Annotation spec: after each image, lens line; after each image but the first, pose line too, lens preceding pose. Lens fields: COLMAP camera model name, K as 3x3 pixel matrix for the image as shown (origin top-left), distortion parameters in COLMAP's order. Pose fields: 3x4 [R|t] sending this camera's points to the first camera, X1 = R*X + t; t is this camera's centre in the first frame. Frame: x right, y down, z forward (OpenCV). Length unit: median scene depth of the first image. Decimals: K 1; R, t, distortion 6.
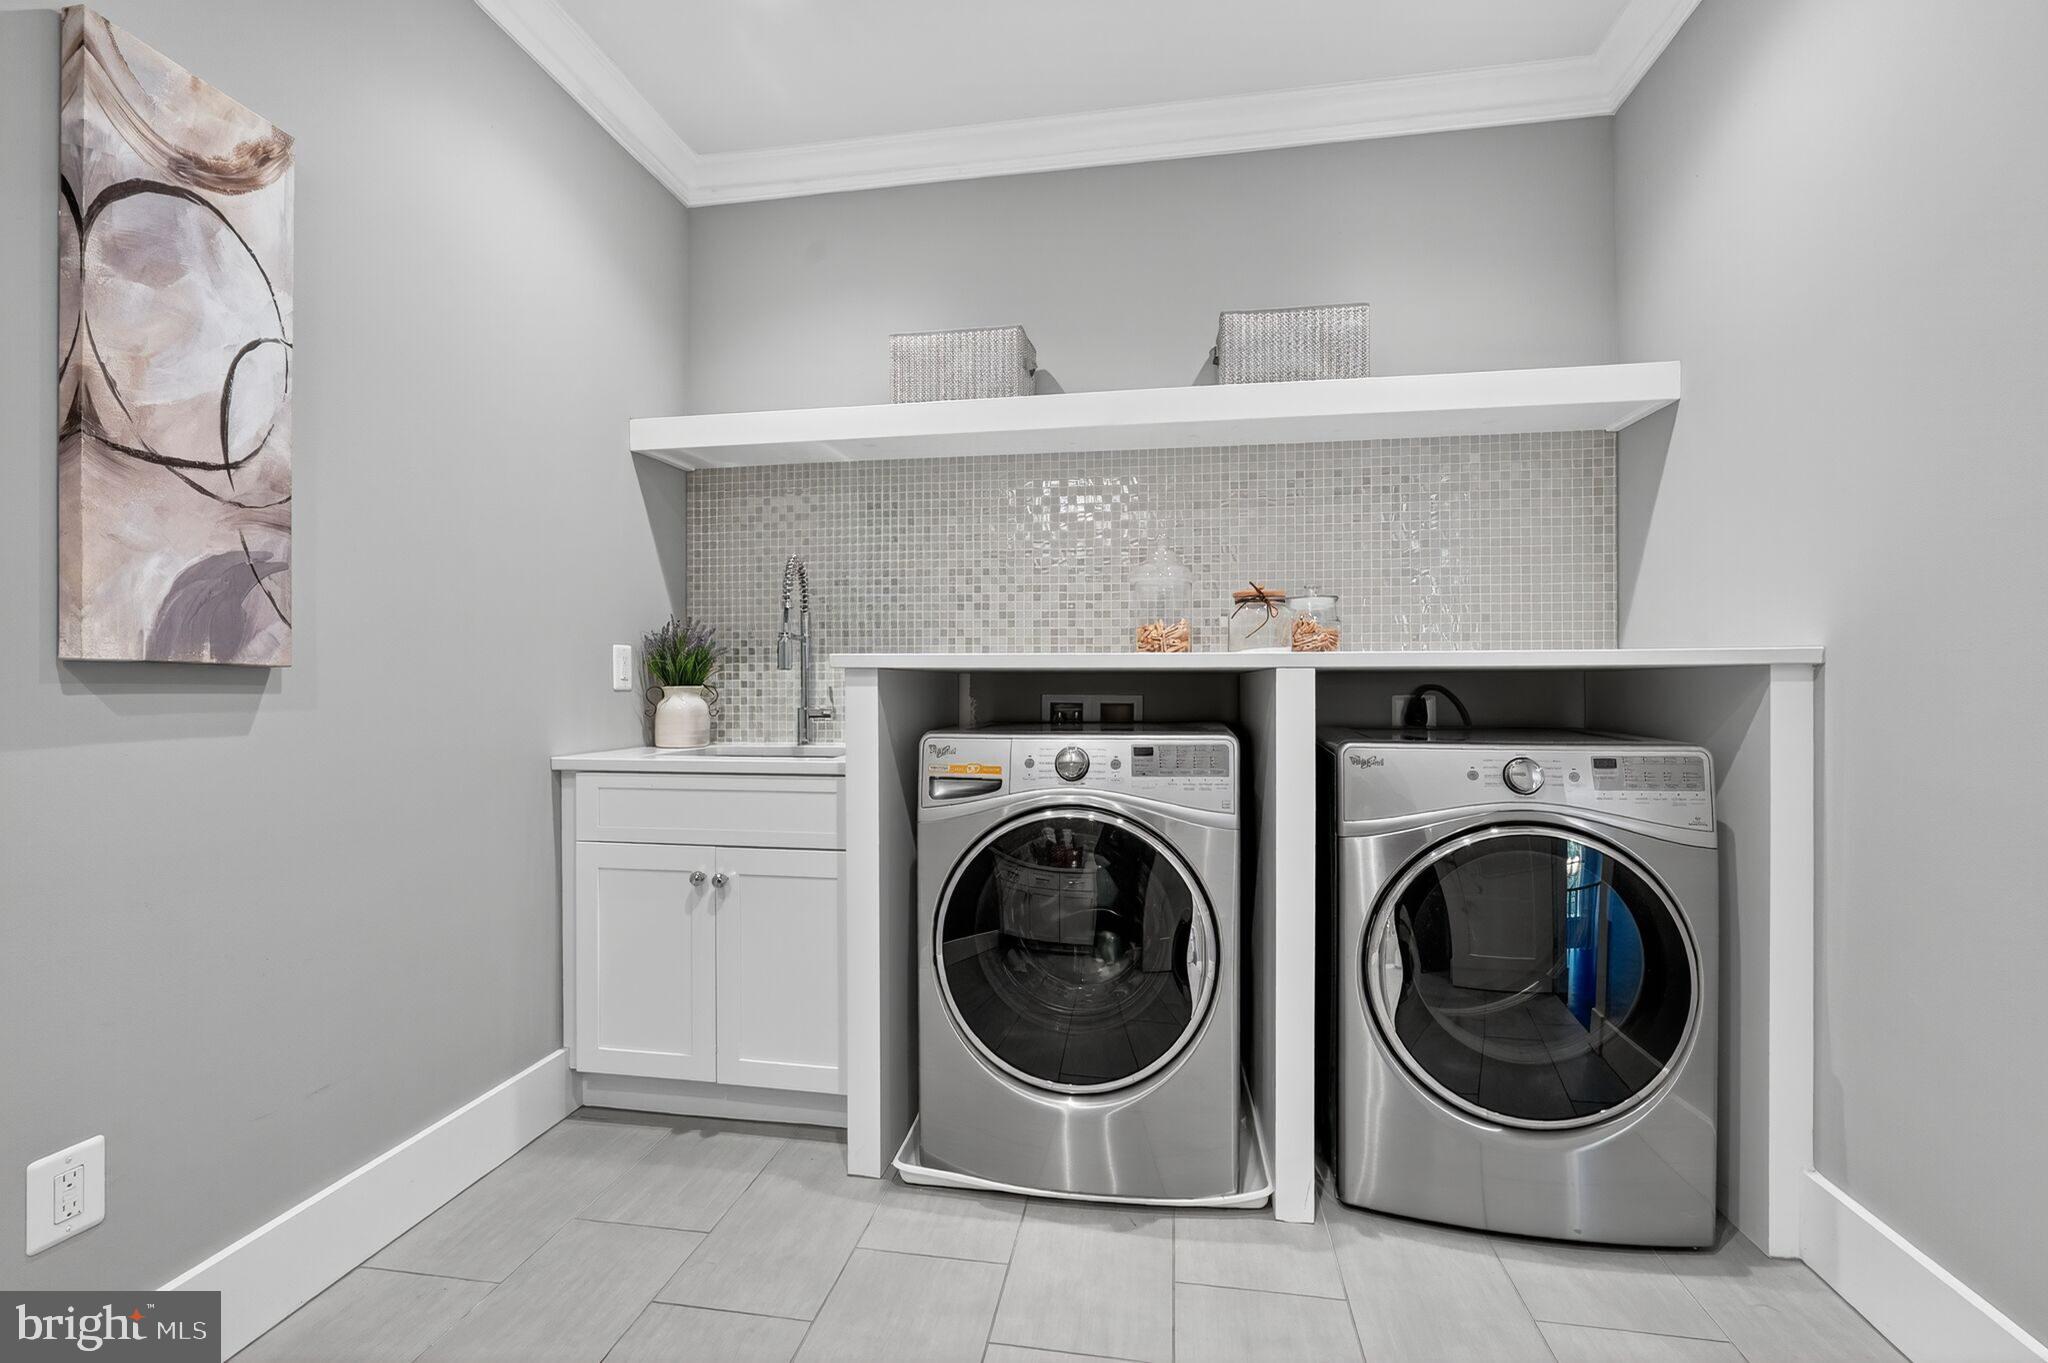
lens RADIAL K [[907.8, 0, 1023.6], [0, 907.8, 683.6], [0, 0, 1]] dist [0.001133, -0.000047]
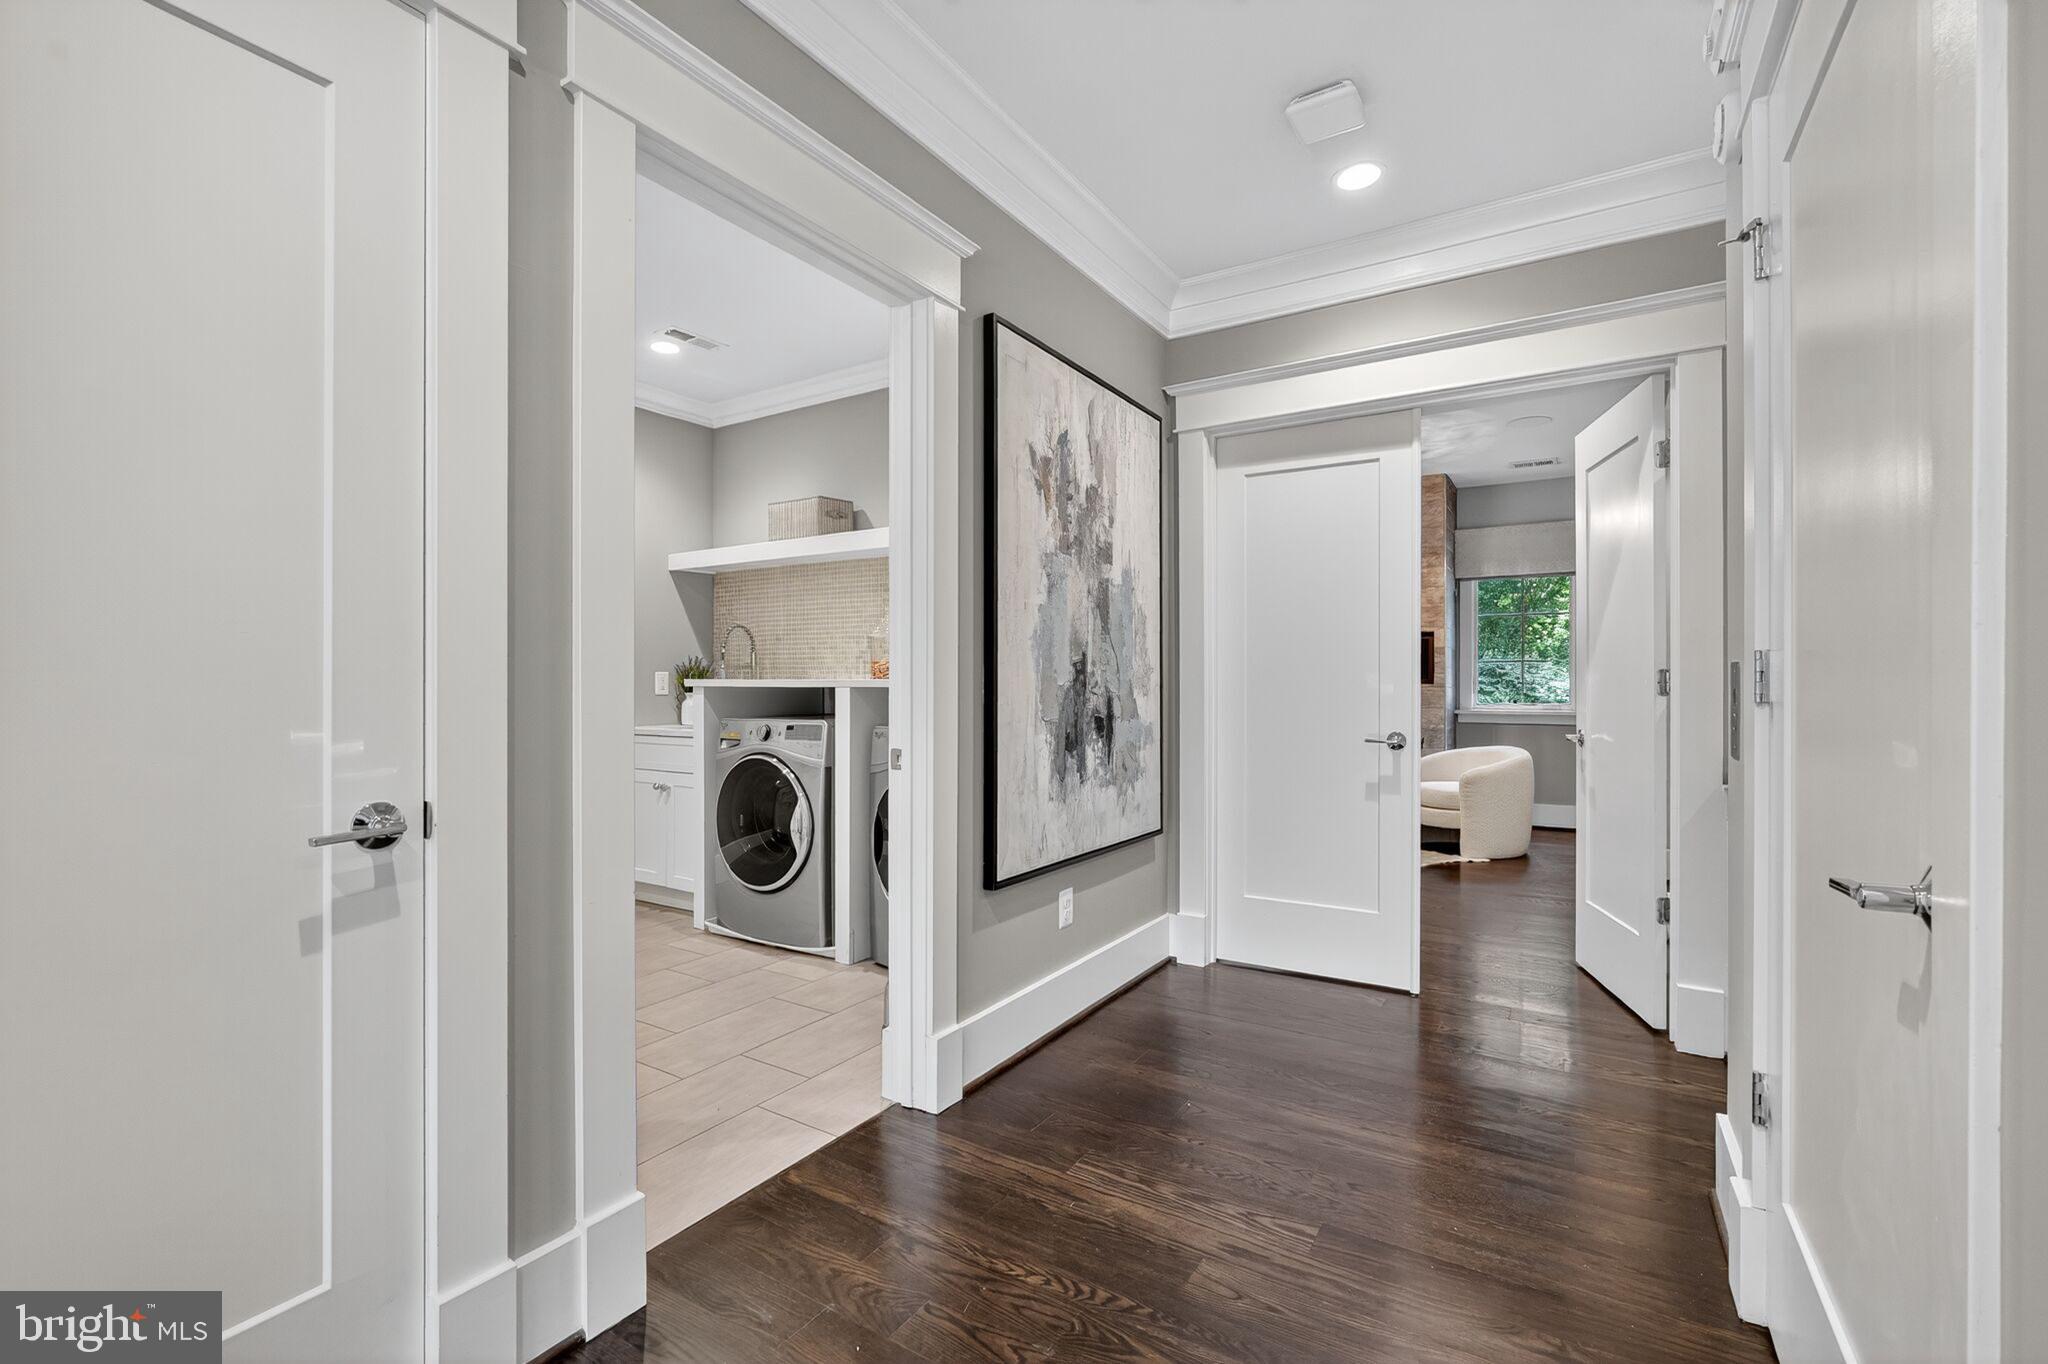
lens RADIAL K [[907.8, 0, 1027.2], [0, 907.8, 683.7], [0, 0, 1]] dist [0.001133, -0.000047]
pose [[0.920354, 0.001054, -0.391085, 1.370959], [-0.001978, 0.999996, -0.001959, -0.018847], [0.391082, 0.002577, 0.920352, -0.643783]]
